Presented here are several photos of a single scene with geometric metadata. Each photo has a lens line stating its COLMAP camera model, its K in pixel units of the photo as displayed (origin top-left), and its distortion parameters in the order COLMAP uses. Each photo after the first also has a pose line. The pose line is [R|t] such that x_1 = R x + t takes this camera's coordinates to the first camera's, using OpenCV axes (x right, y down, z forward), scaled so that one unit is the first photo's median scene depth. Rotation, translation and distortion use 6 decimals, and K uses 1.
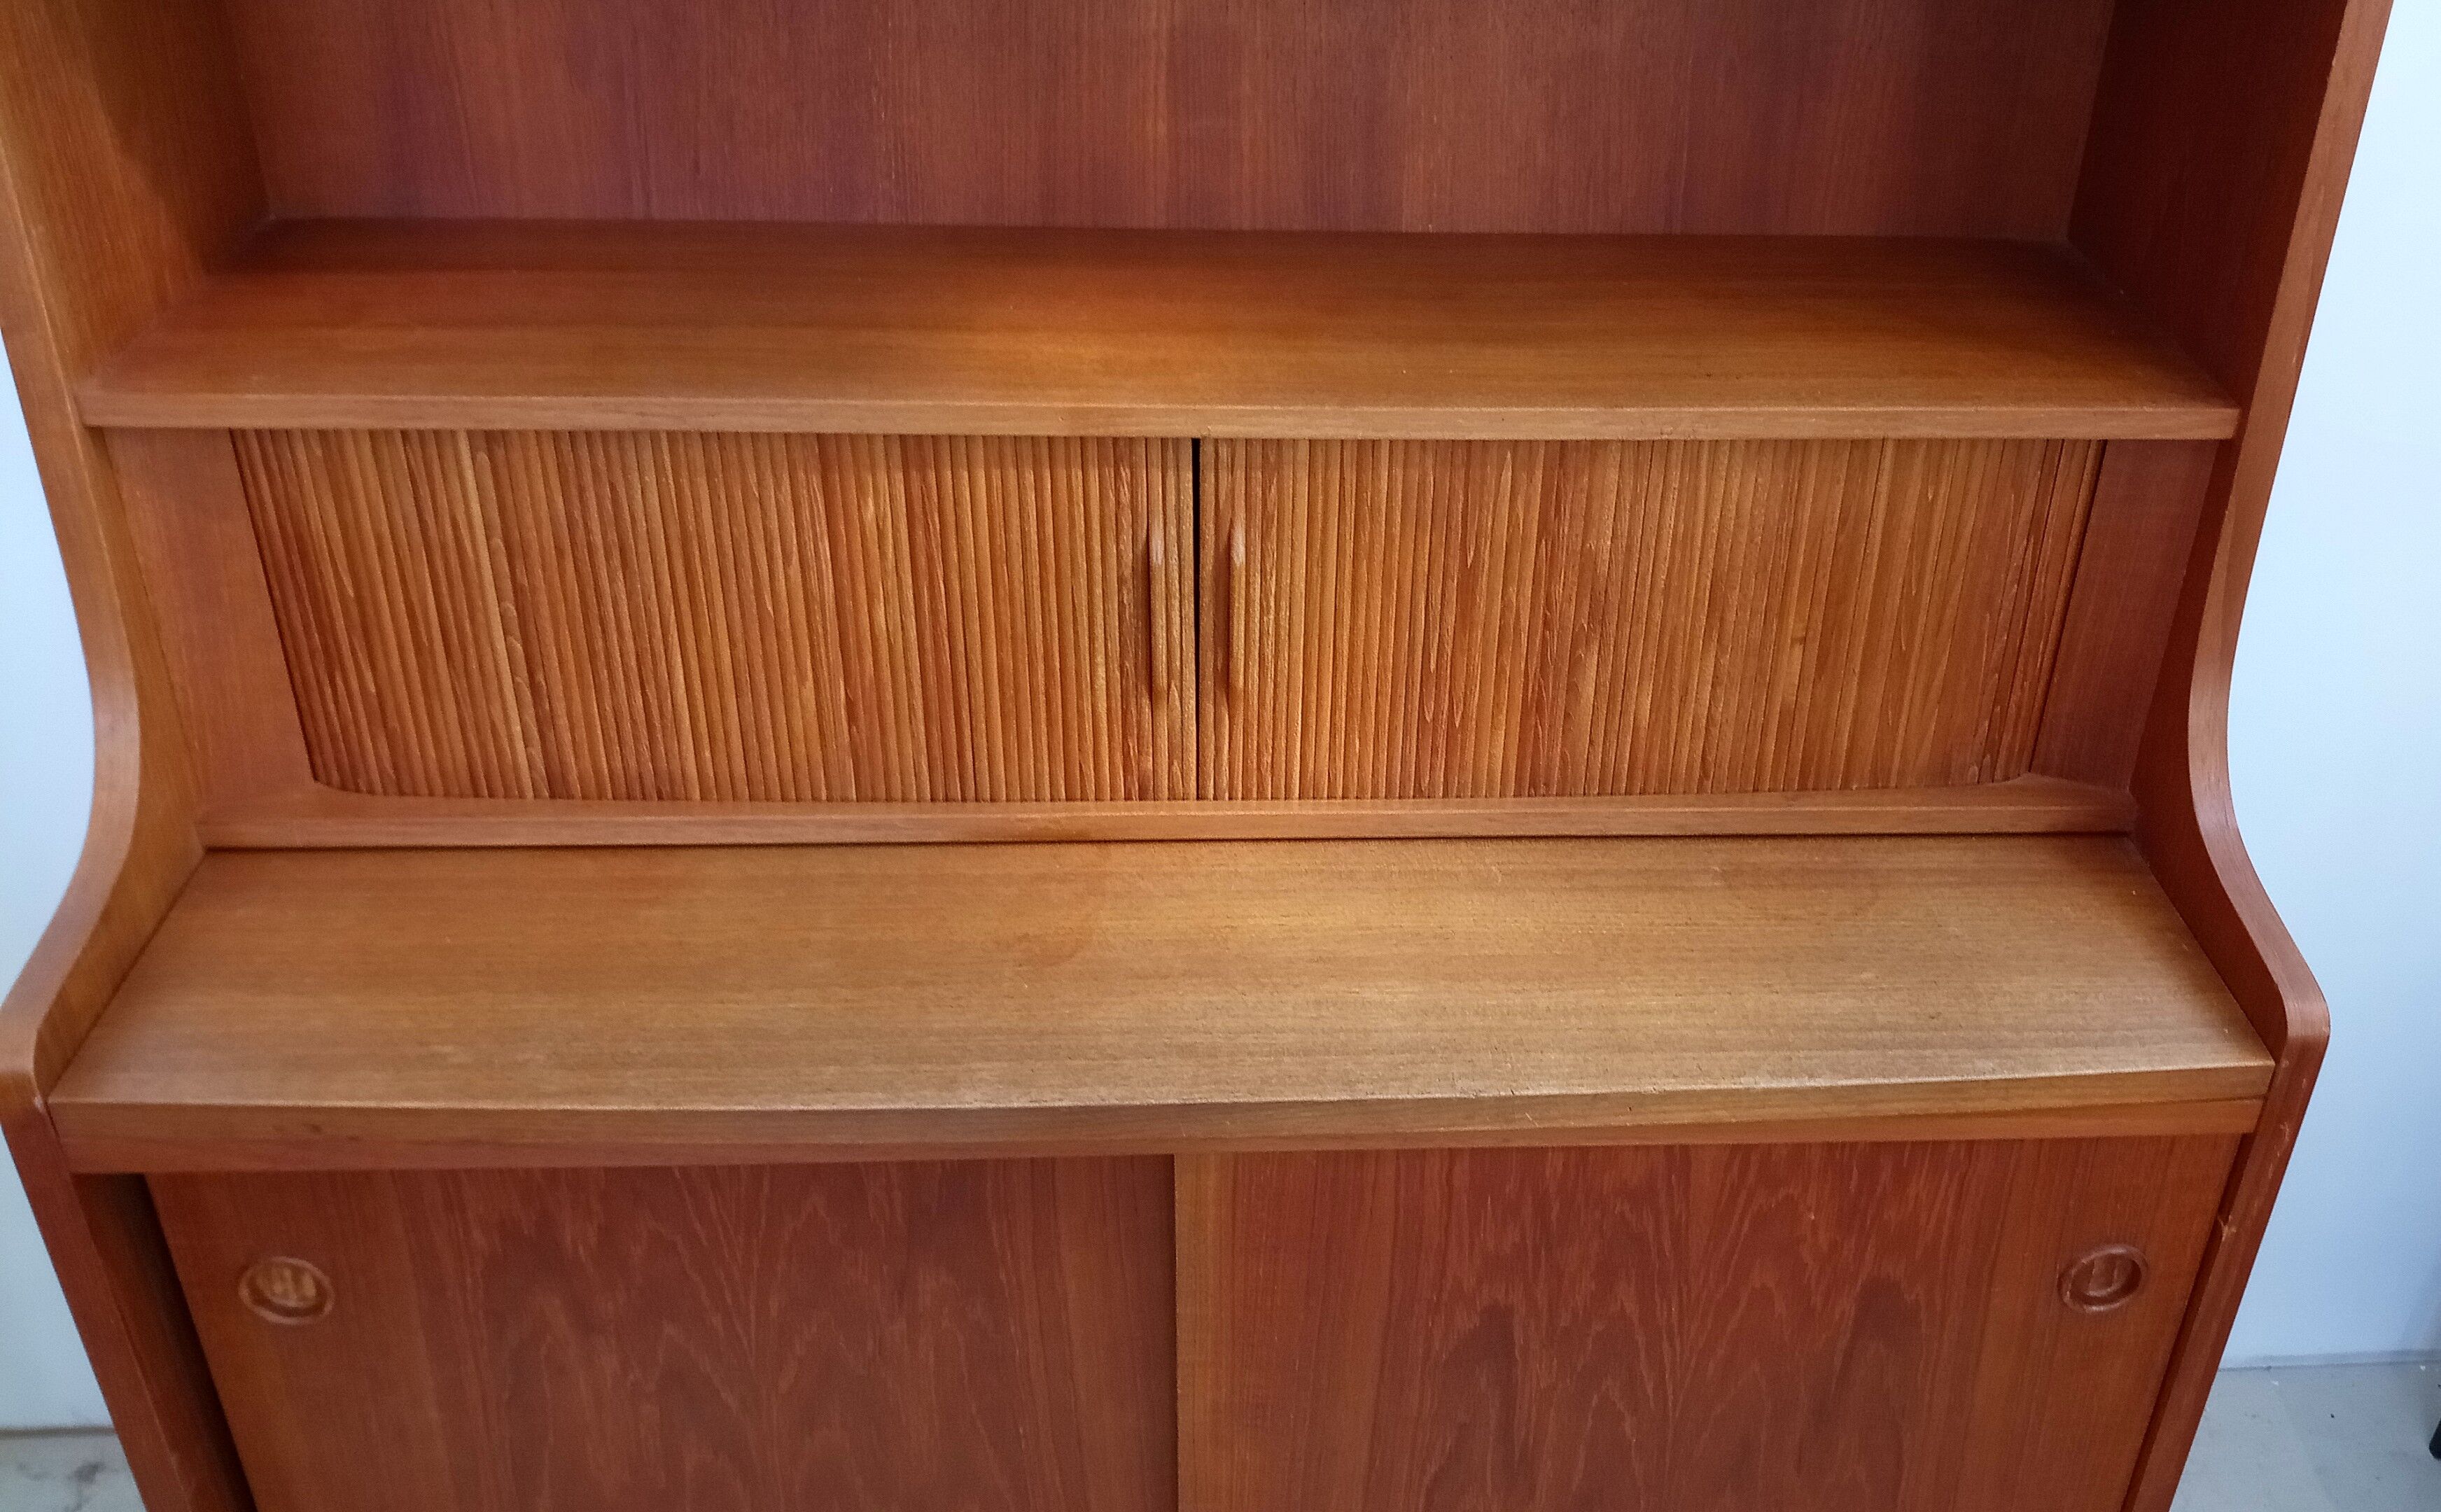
lens RADIAL K [[2099.3, 0, 1343.2], [0, 2099.3, 773.4], [0, 0, 1]] dist [0.040780, -0.062933]
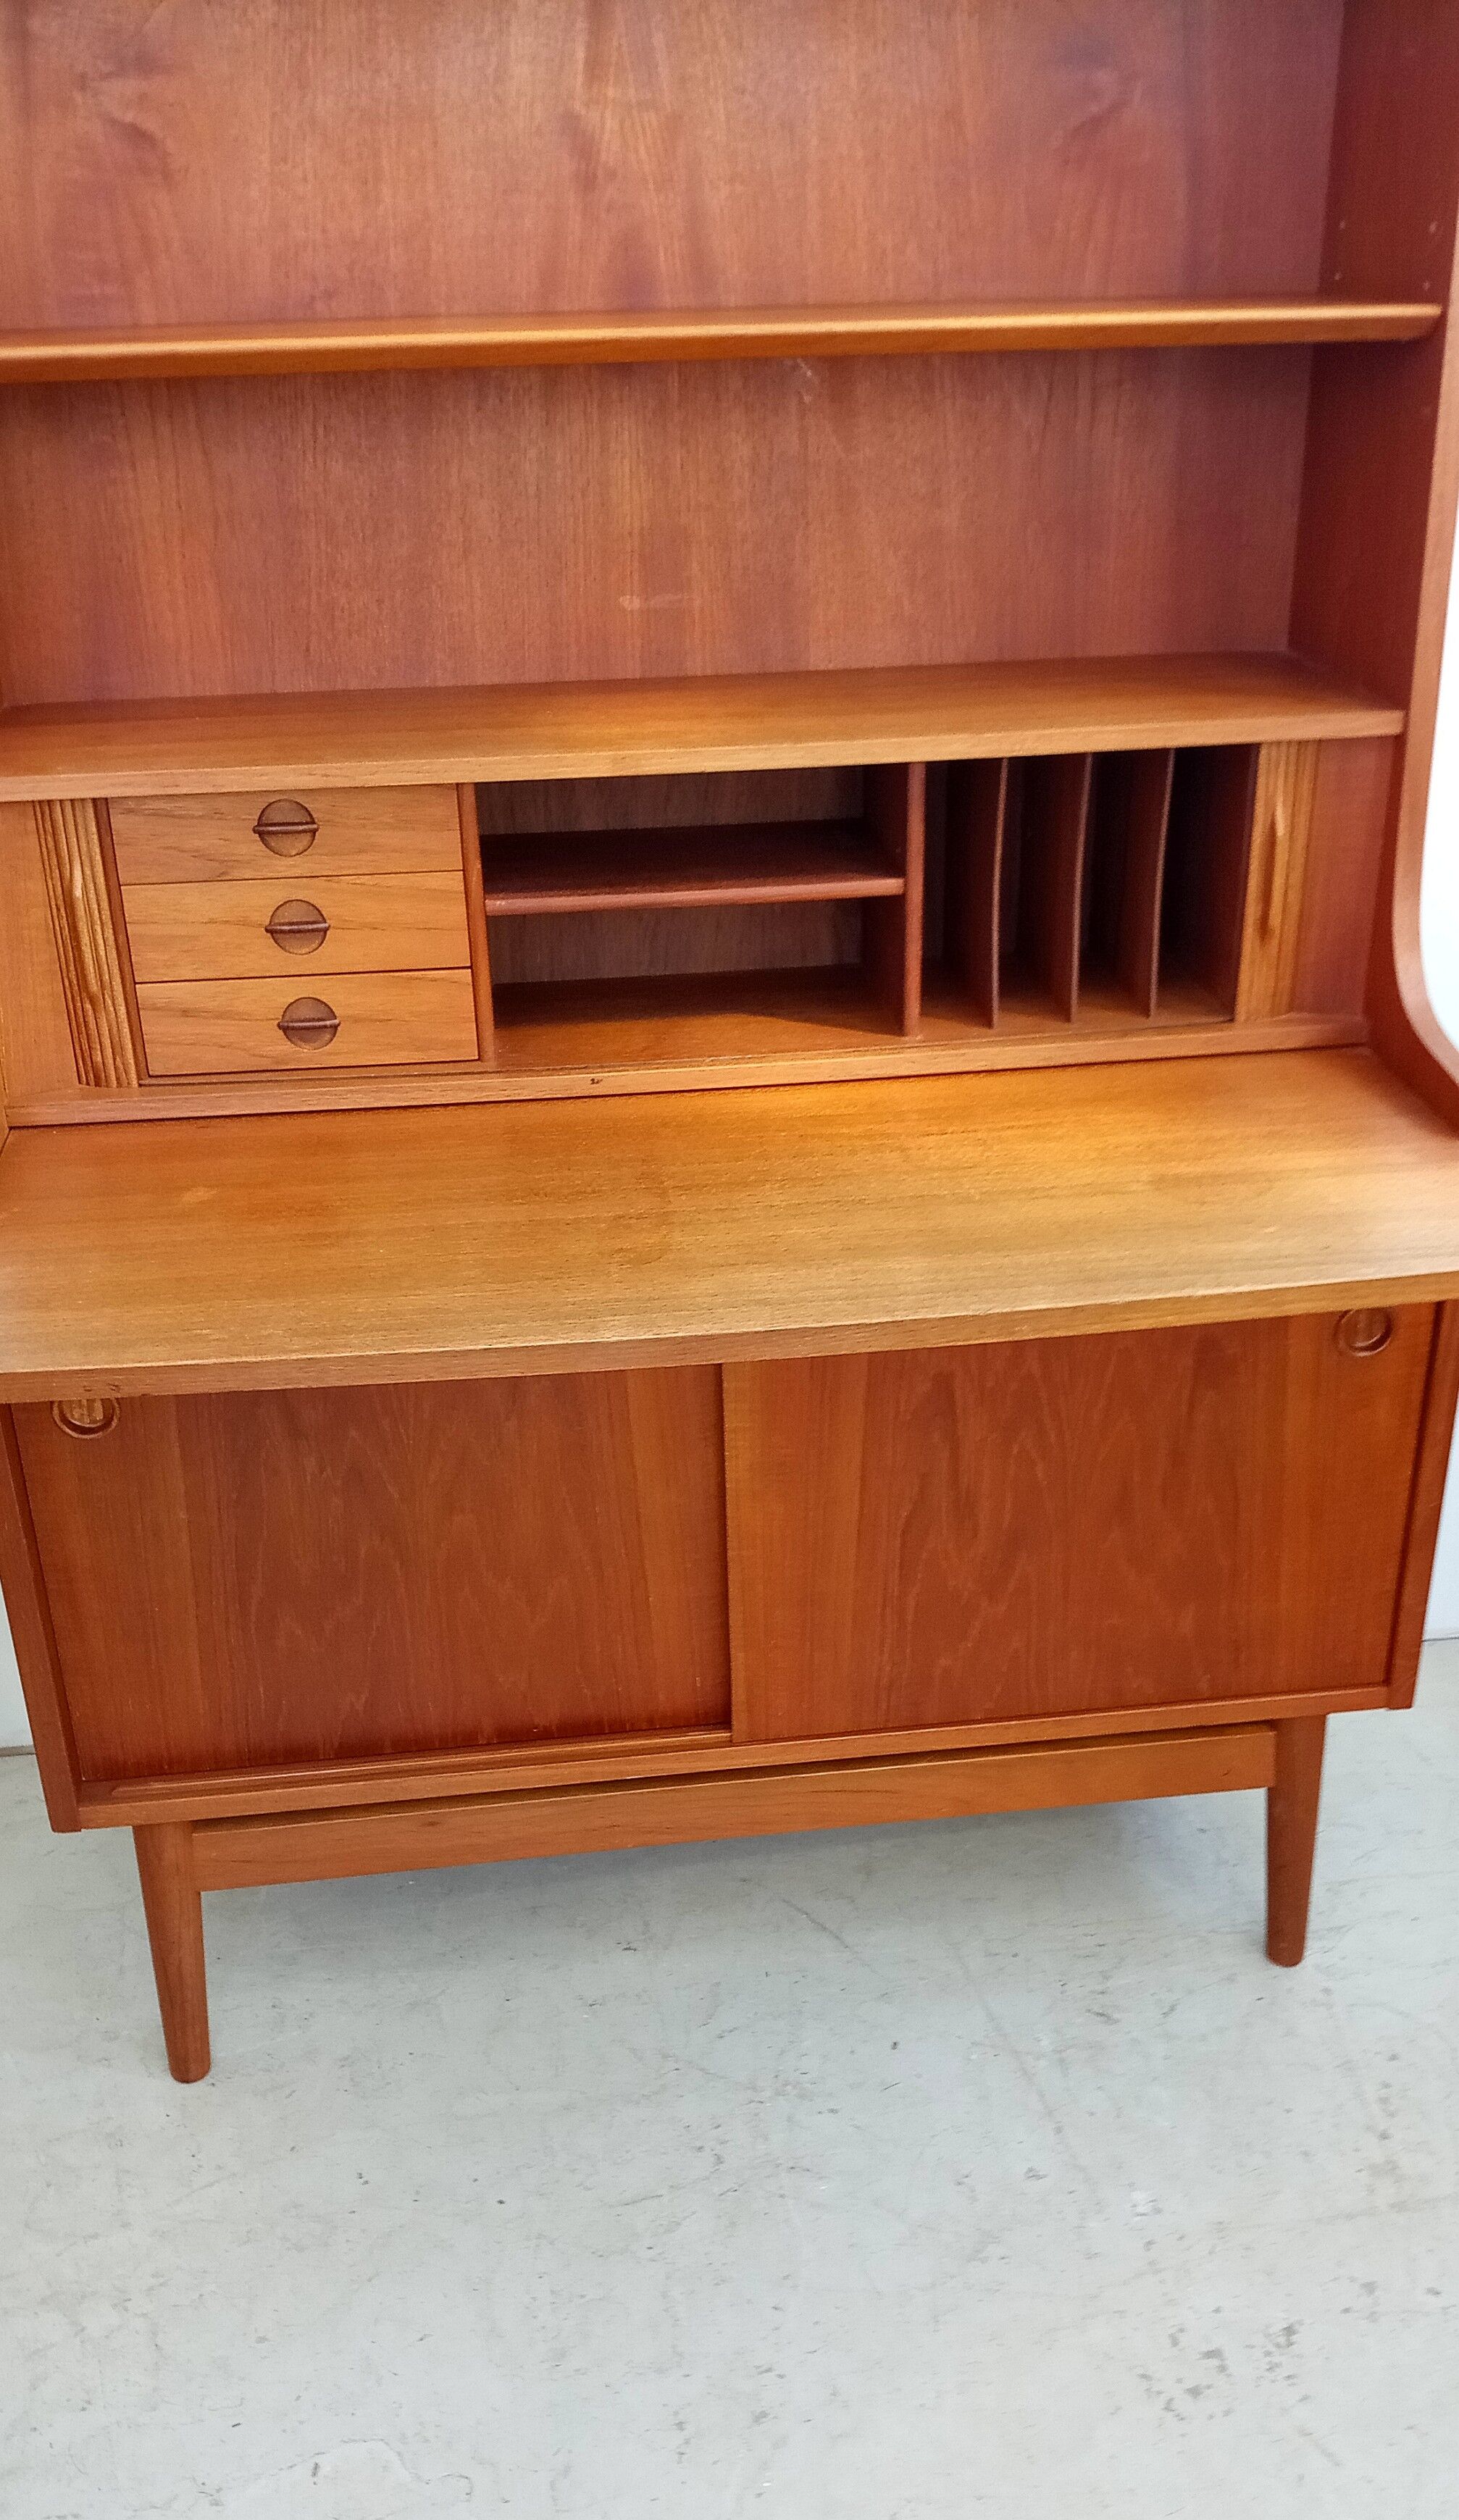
lens RADIAL K [[2245.1, 0, 743.7], [0, 2245.1, 1385.2], [0, 0, 1]] dist [0.022544, -0.068139]
pose [[0.996723, -0.074135, 0.032356, -0.105129], [0.075945, 0.995375, -0.058826, 0.309876], [-0.027845, 0.061091, 0.997744, -0.465717]]
